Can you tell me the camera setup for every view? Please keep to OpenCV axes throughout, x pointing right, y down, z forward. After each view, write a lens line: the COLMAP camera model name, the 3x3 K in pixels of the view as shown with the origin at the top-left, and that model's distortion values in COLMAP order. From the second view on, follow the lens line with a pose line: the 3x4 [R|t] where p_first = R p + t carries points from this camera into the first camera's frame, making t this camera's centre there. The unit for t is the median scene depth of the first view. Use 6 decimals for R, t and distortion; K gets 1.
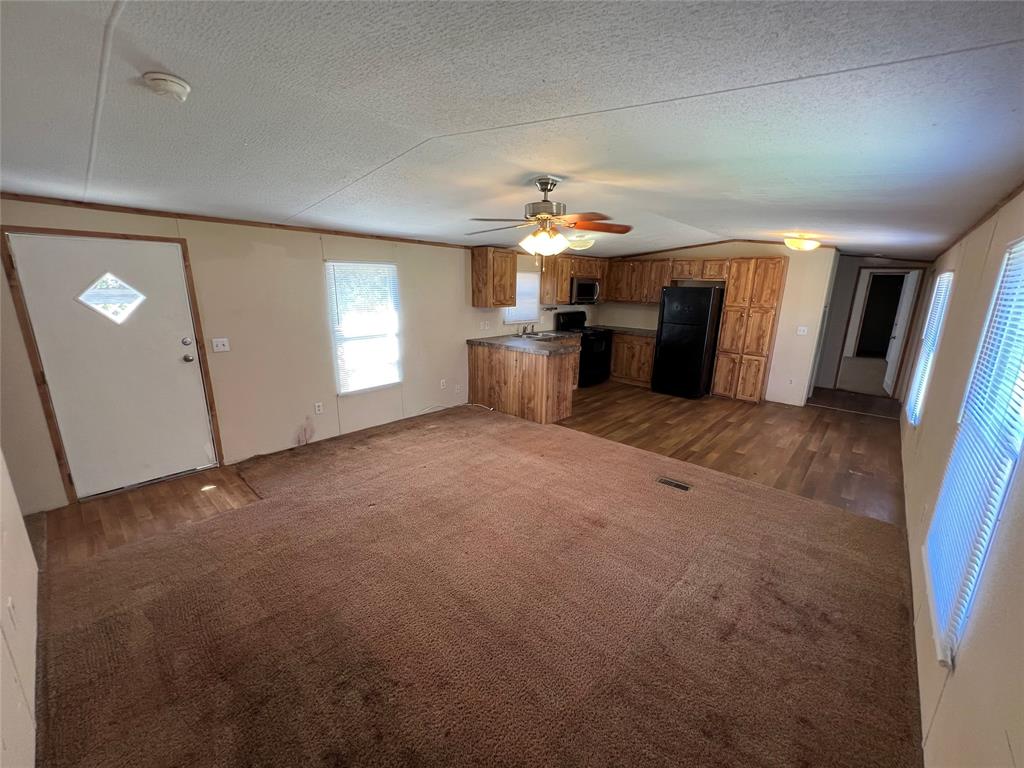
lens RADIAL K [[407.6, 0, 512.0], [0, 407.6, 384.0], [0, 0, 1]] dist [-0.000756, 0.000130]
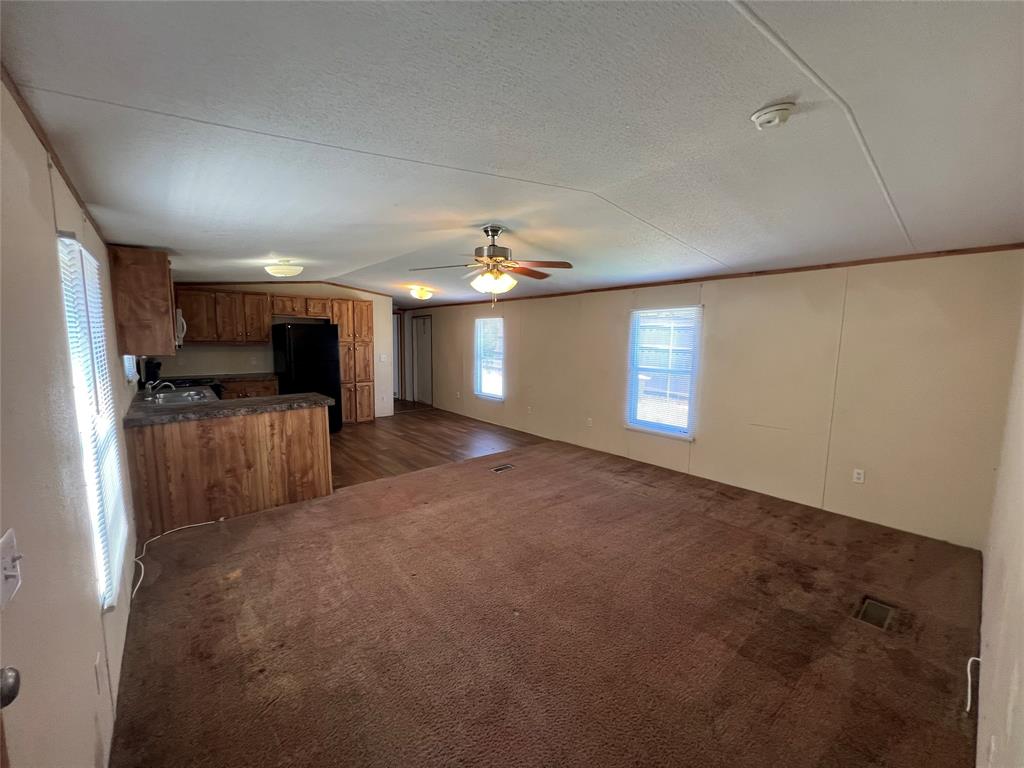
lens RADIAL K [[407.6, 0, 512.0], [0, 407.6, 384.0], [0, 0, 1]] dist [-0.000756, 0.000130]
pose [[0.131360, -0.132761, 0.982405, -0.517822], [0.224395, 0.969252, 0.100979, -0.089622], [-0.965604, 0.207182, 0.157112, 0.415240]]
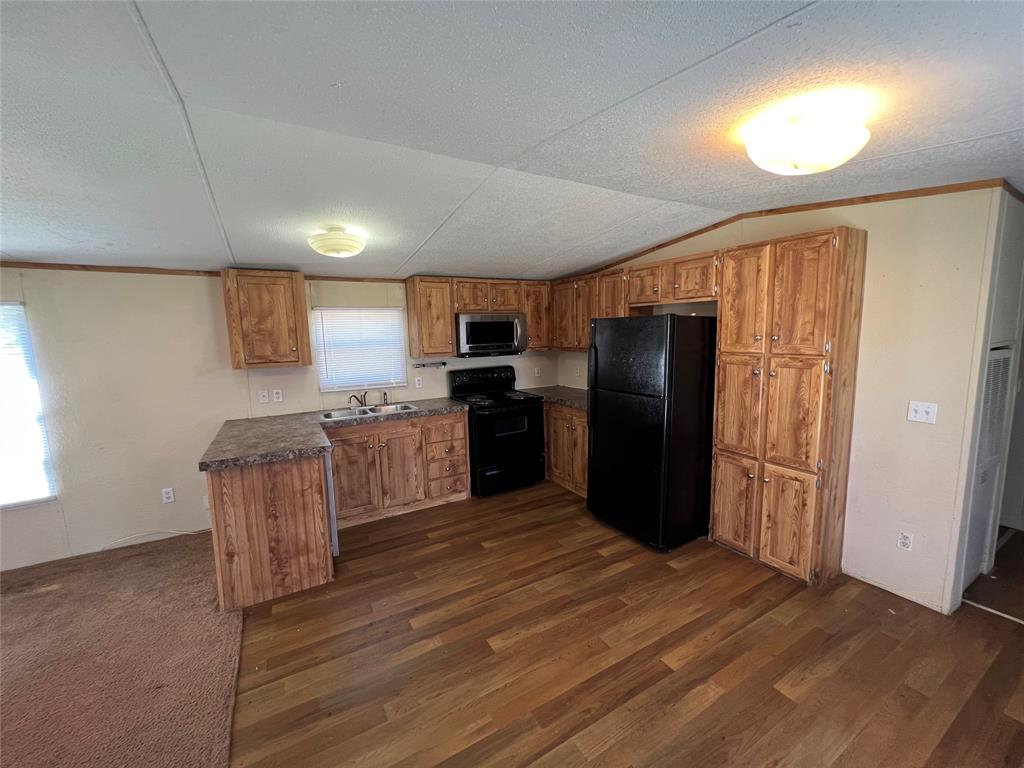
lens RADIAL K [[407.6, 0, 512.0], [0, 407.6, 384.0], [0, 0, 1]] dist [-0.000756, 0.000130]
pose [[0.952011, -0.006092, -0.306002, 0.460912], [-0.028922, 0.993537, -0.109758, -0.103276], [0.304693, 0.113341, 0.945683, 0.517153]]
